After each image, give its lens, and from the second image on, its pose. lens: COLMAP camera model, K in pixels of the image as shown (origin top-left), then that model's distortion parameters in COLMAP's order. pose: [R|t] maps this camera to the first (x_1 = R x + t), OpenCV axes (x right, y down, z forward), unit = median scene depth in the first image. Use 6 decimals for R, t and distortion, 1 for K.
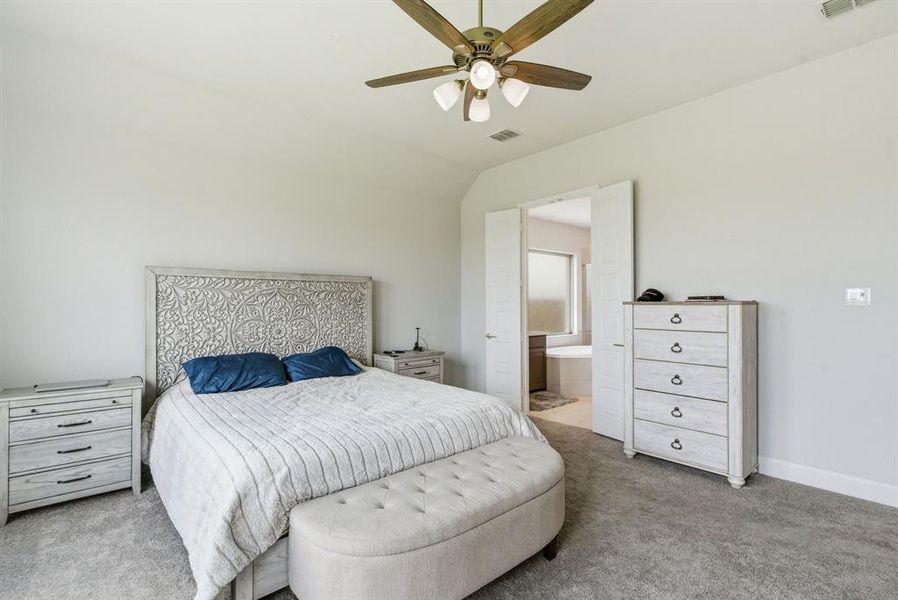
lens RADIAL K [[408.5, 0, 455.6], [0, 408.5, 299.8], [0, 0, 1]] dist [0.006137, -0.002440]
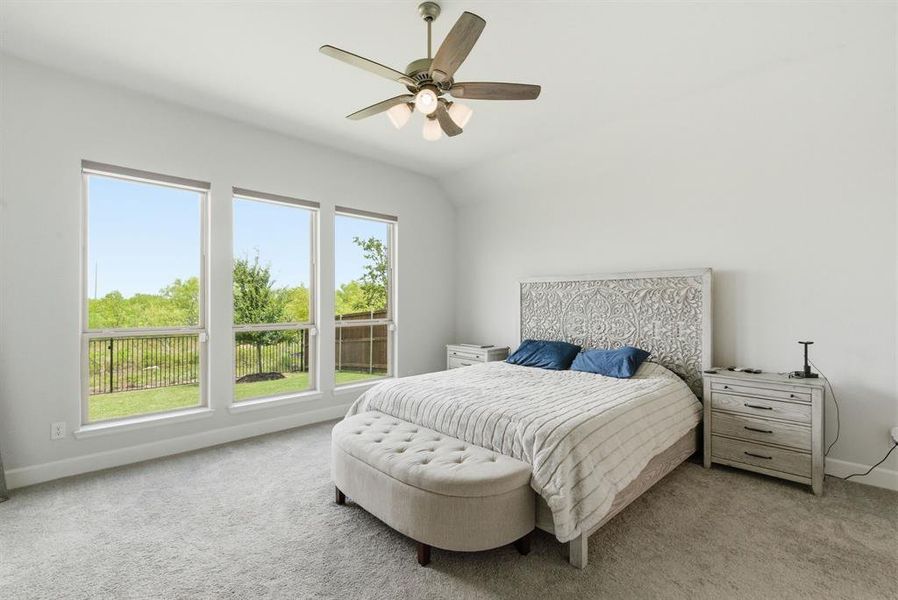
lens RADIAL K [[408.5, 0, 447.3], [0, 408.5, 302.9], [0, 0, 1]] dist [0.006137, -0.002440]
pose [[0.025405, 0.008431, -0.999642, 0.602307], [0.015697, 0.999838, 0.008832, -0.004004], [0.999554, -0.015916, 0.025268, 0.514795]]
